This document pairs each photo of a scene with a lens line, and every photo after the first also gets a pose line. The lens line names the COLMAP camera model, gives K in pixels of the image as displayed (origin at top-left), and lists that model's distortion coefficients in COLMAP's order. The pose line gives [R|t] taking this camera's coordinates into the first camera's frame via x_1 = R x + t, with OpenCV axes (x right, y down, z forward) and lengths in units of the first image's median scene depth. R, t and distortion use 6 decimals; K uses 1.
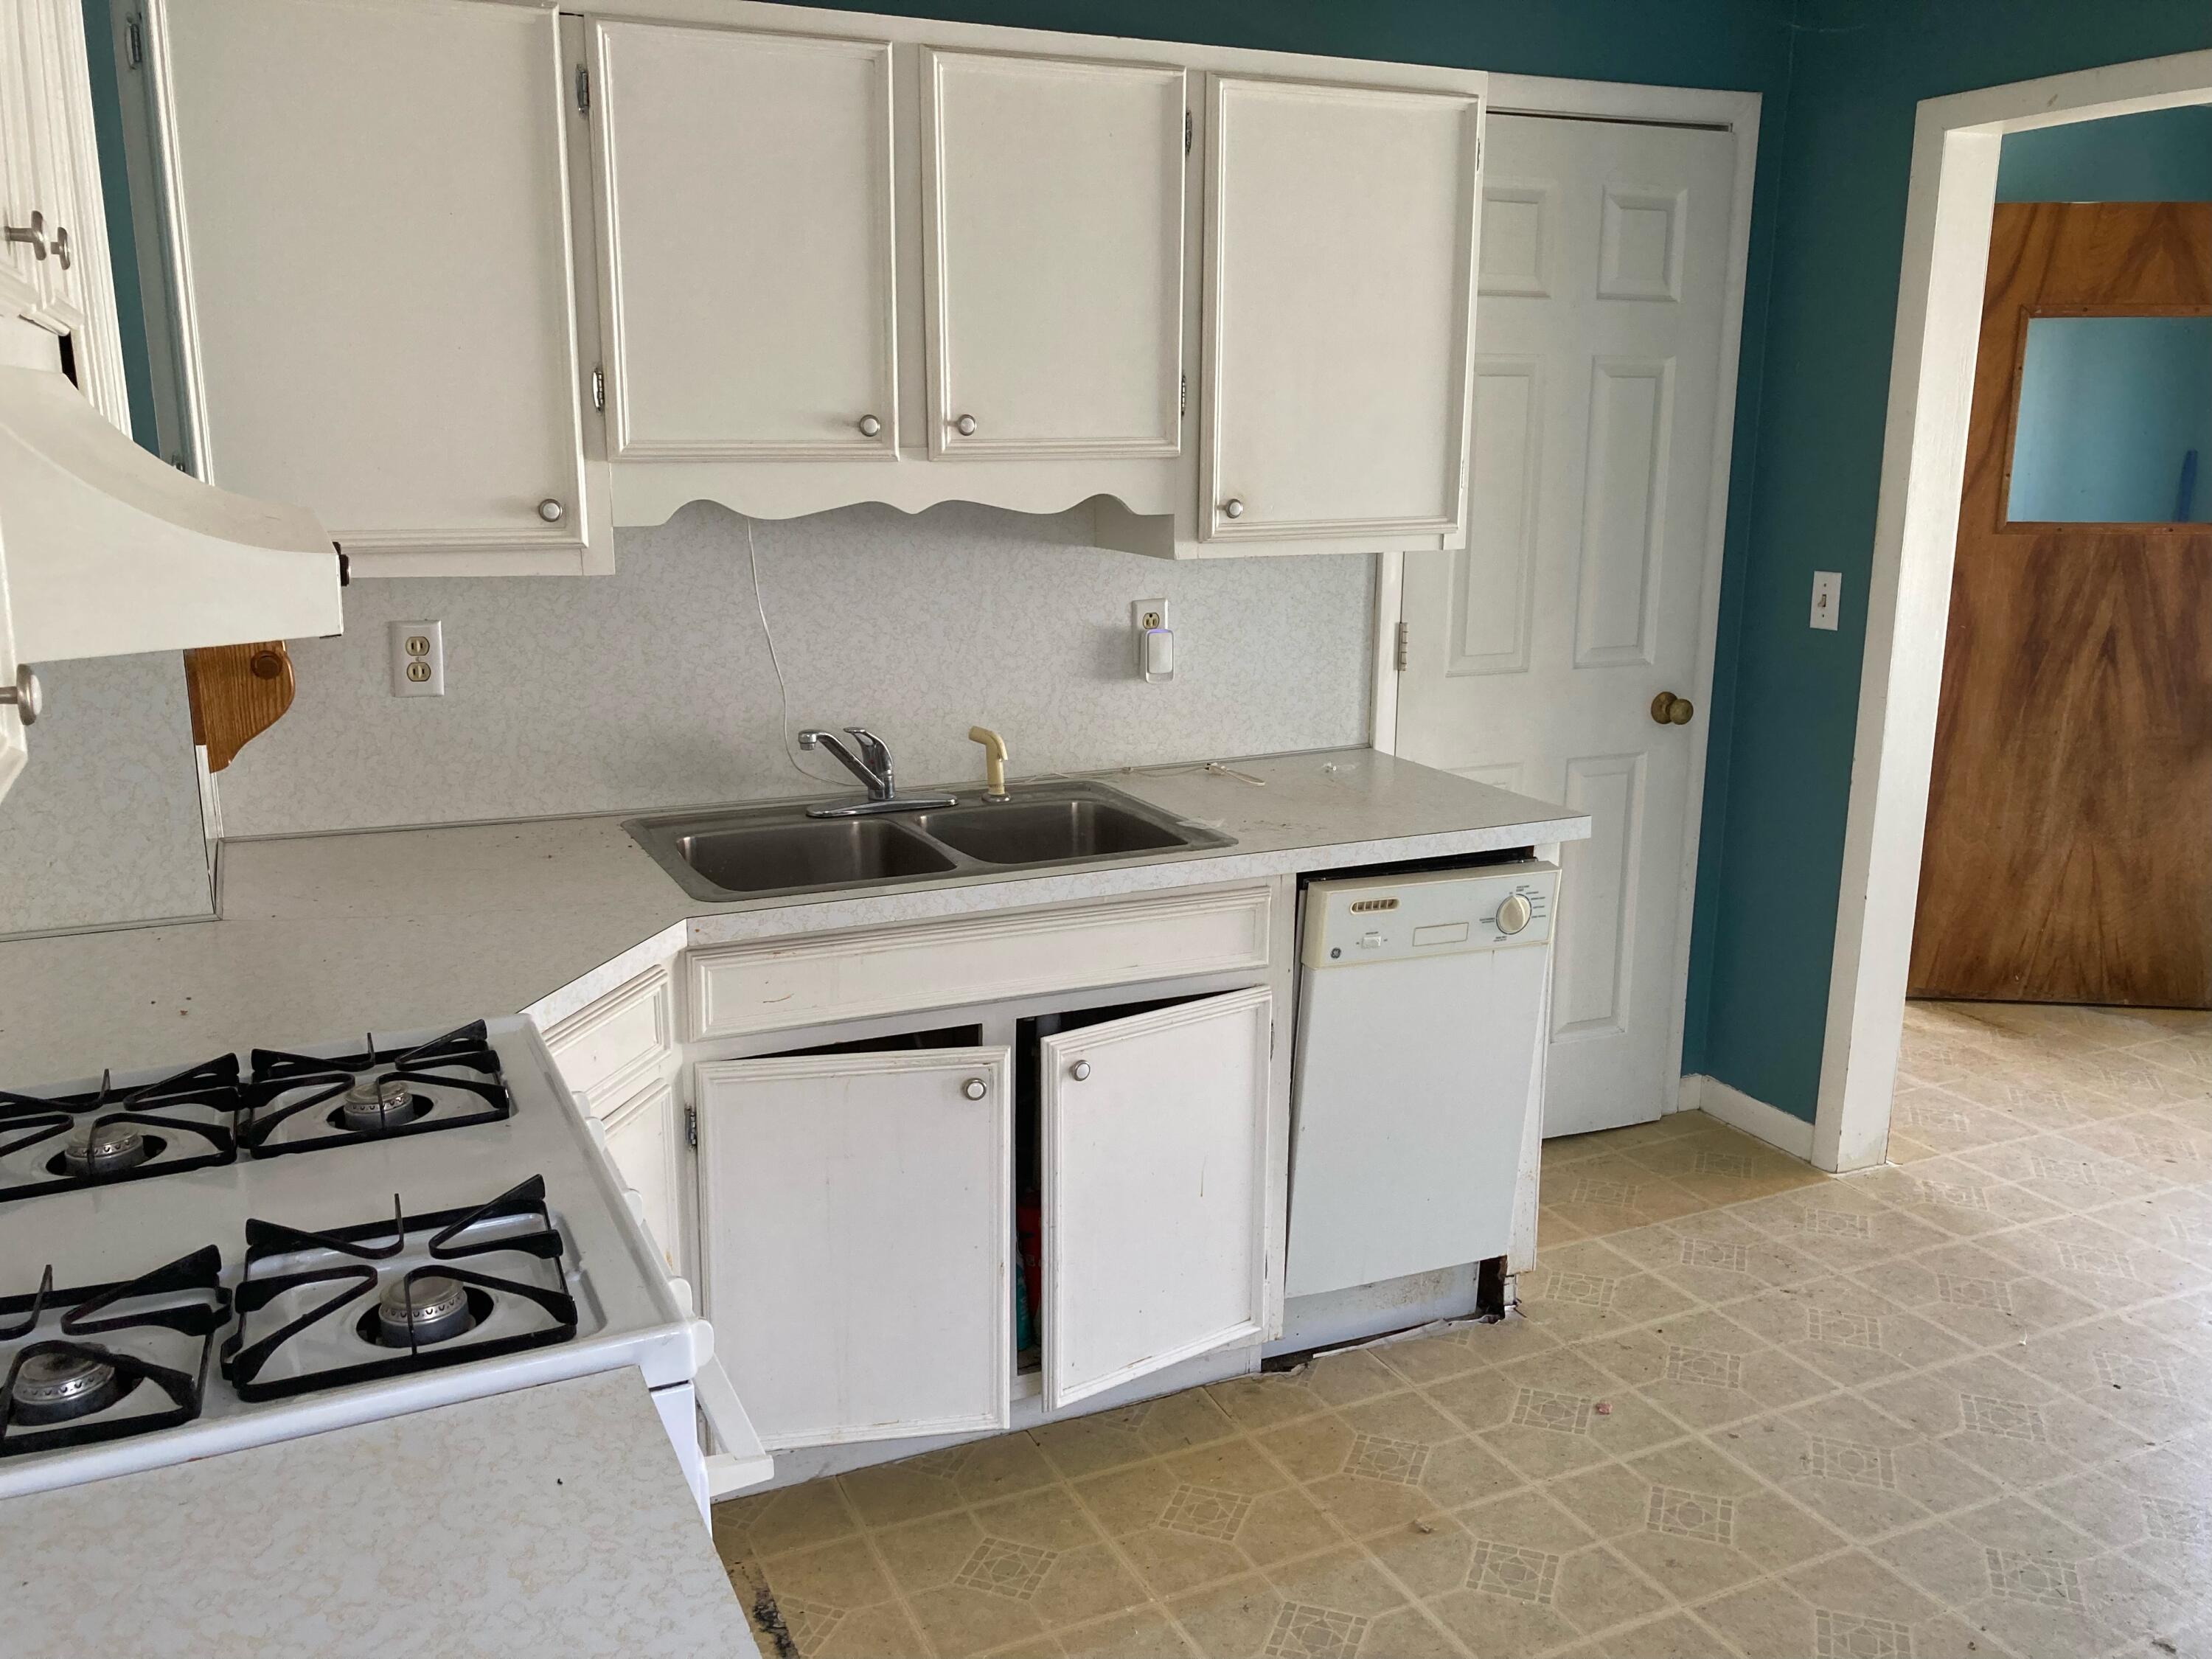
lens RADIAL K [[1826.8, 0, 1096.0], [0, 1826.8, 831.4], [0, 0, 1]] dist [0.027063, -0.016882]
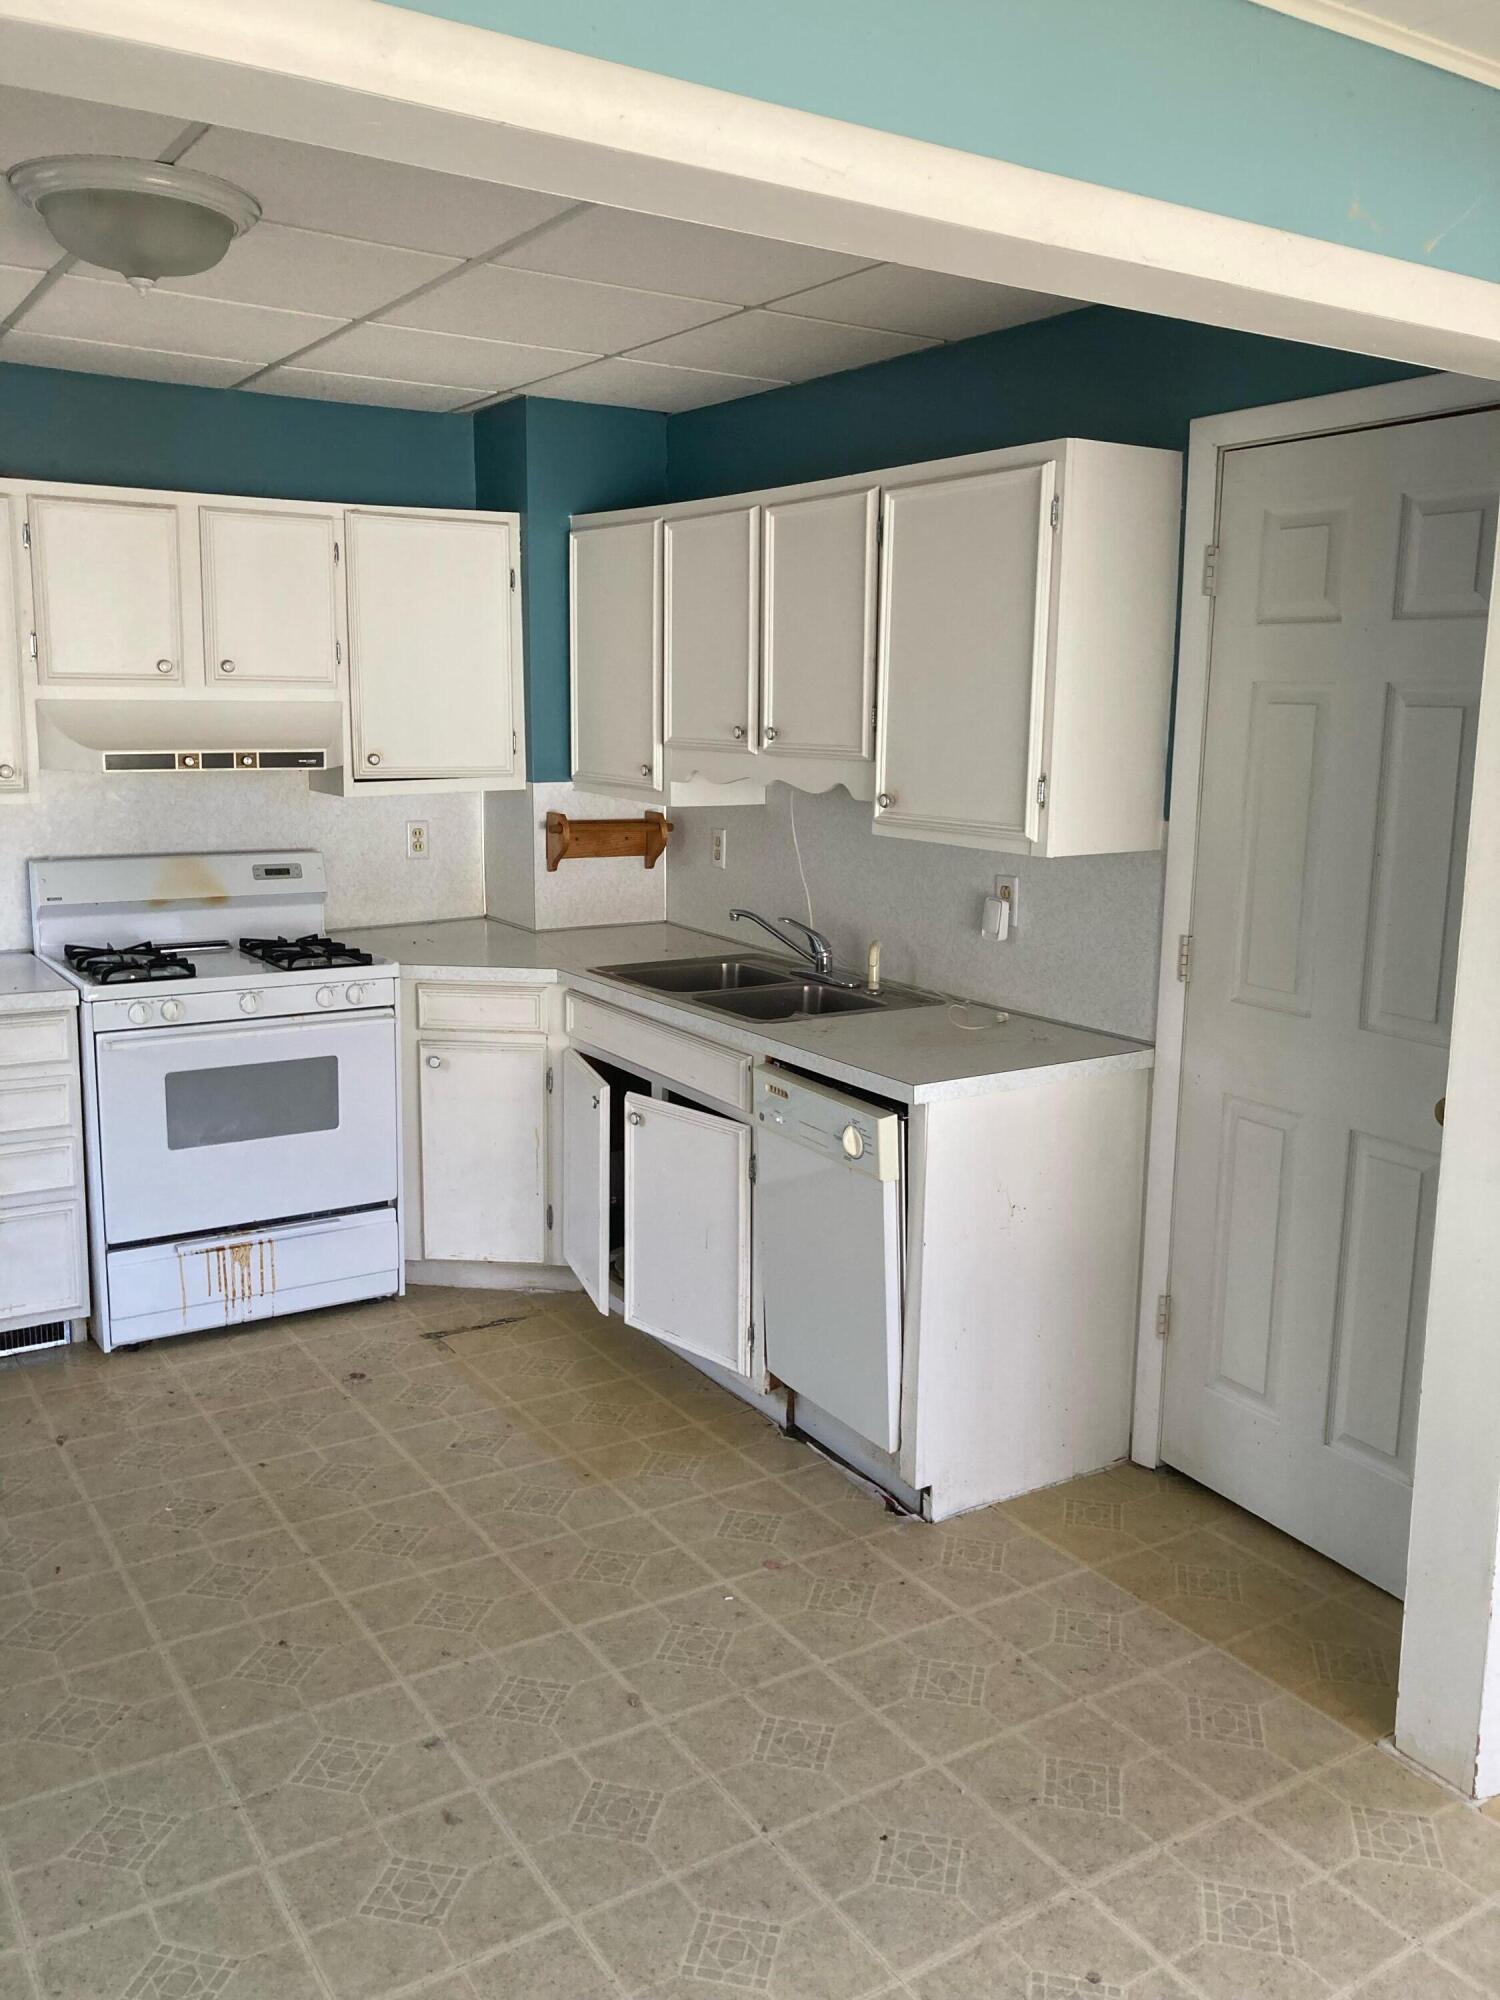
lens RADIAL K [[1651.7, 0, 762.9], [0, 1651.7, 992.8], [0, 0, 1]] dist [0.027063, -0.016882]
pose [[0.134705, 0.173036, -0.975660, 0.781214], [-0.238462, 0.961358, 0.137576, -0.114237], [0.961764, 0.214126, 0.170762, 0.451257]]
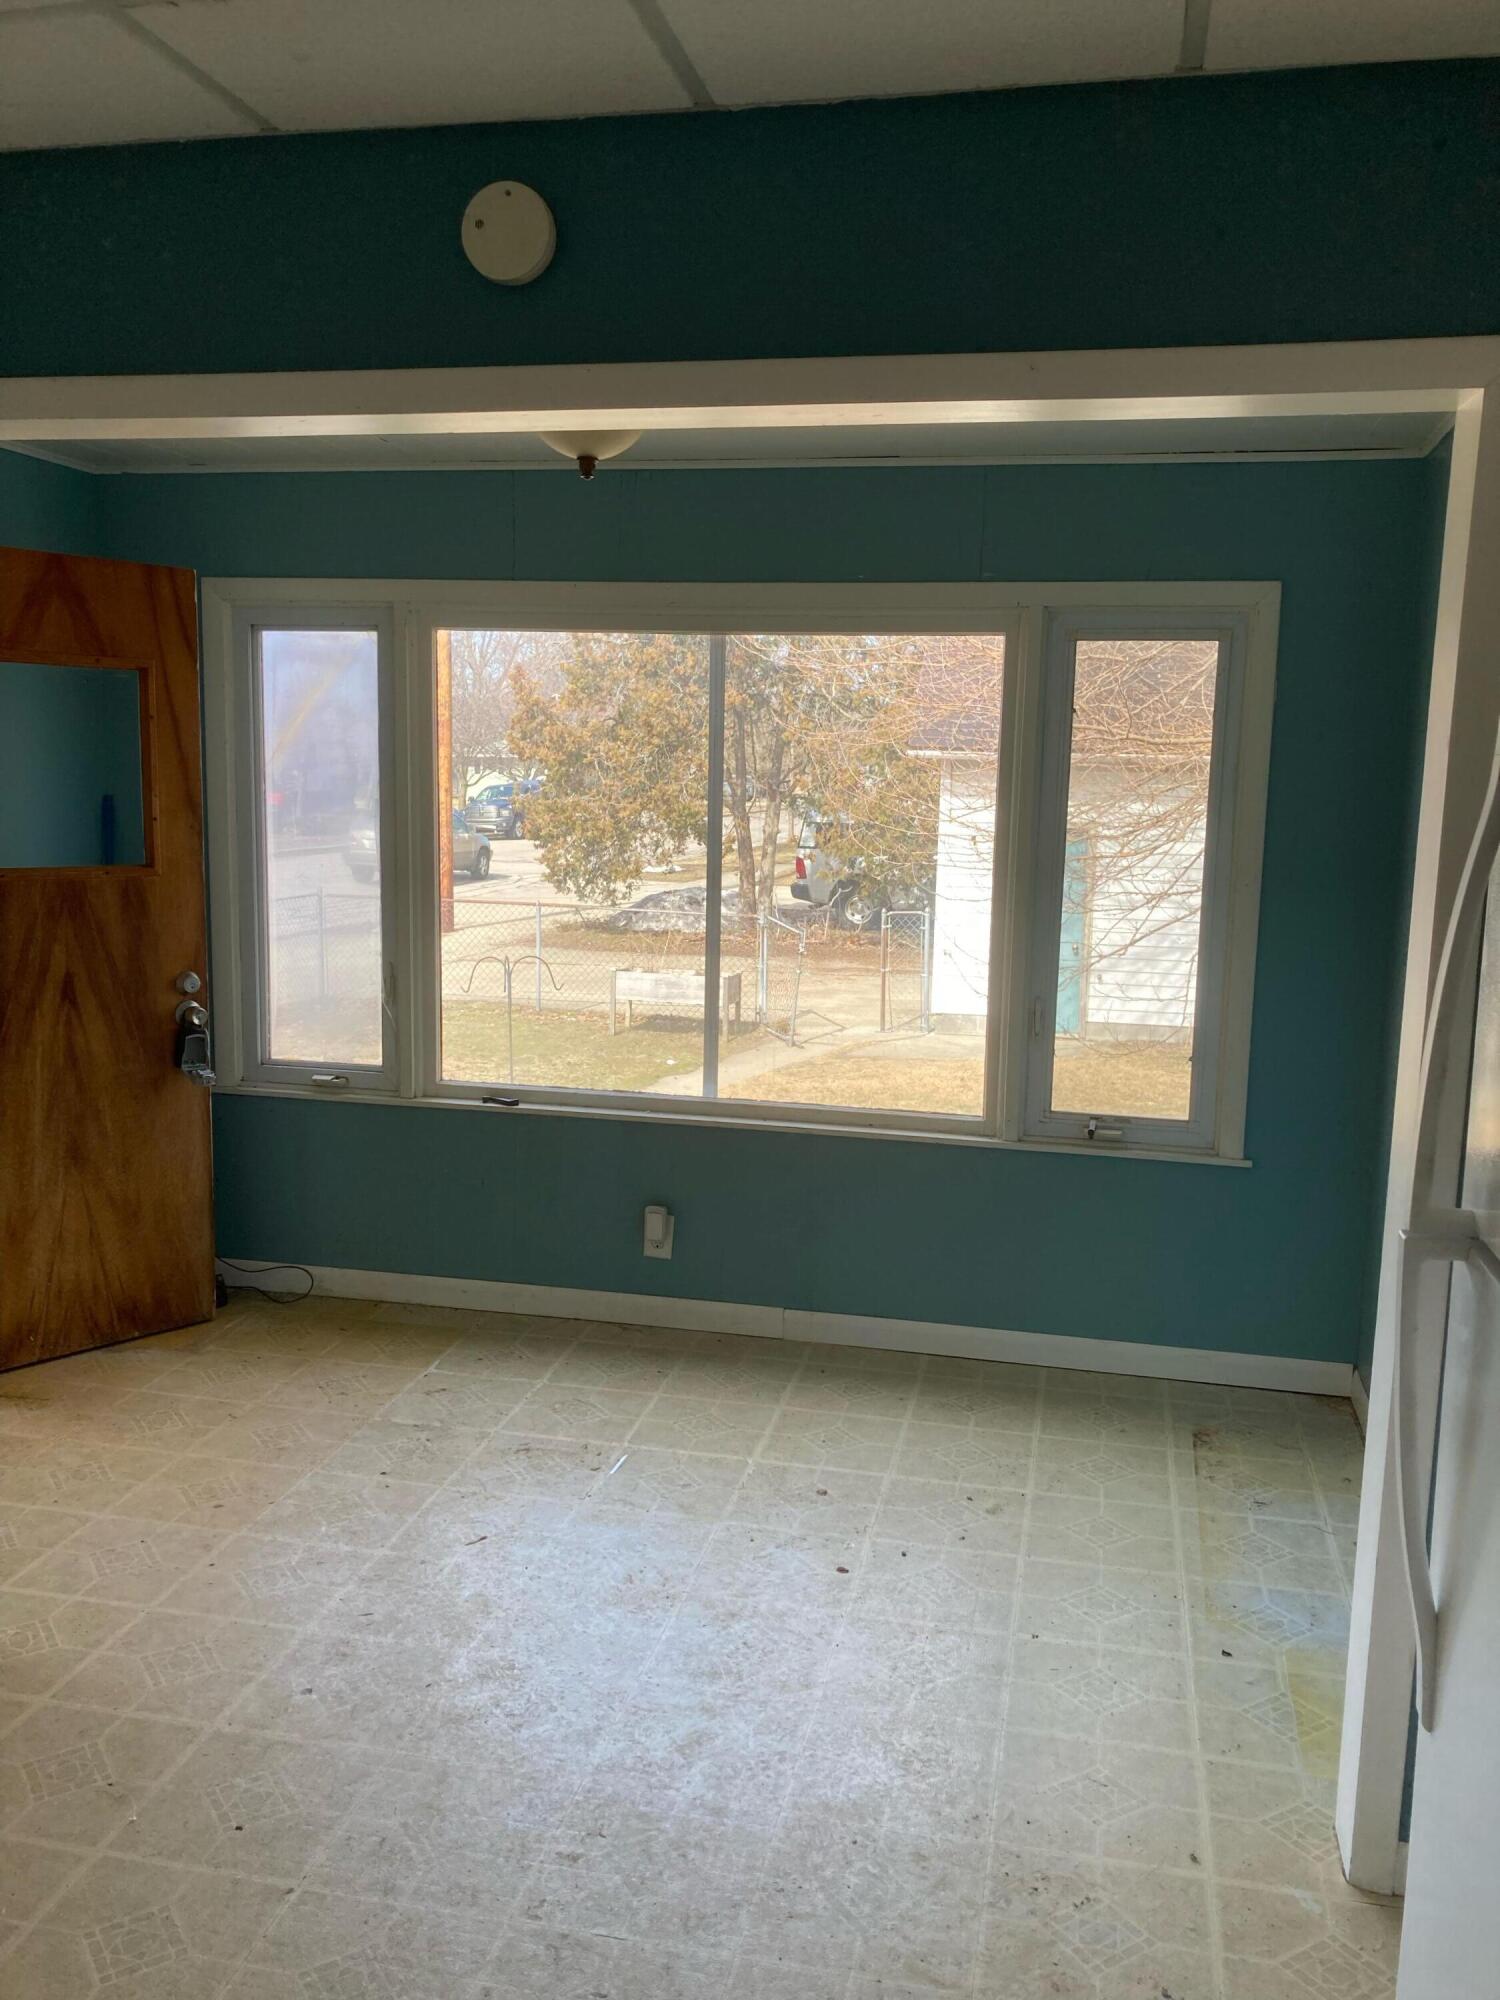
lens RADIAL K [[1651.7, 0, 736.7], [0, 1651.7, 1017.9], [0, 0, 1]] dist [0.027063, -0.016882]
pose [[0.612416, -0.099960, 0.784190, 0.067174], [0.154609, 0.987962, 0.005192, -0.034633], [-0.775269, 0.118063, 0.620499, 0.165253]]
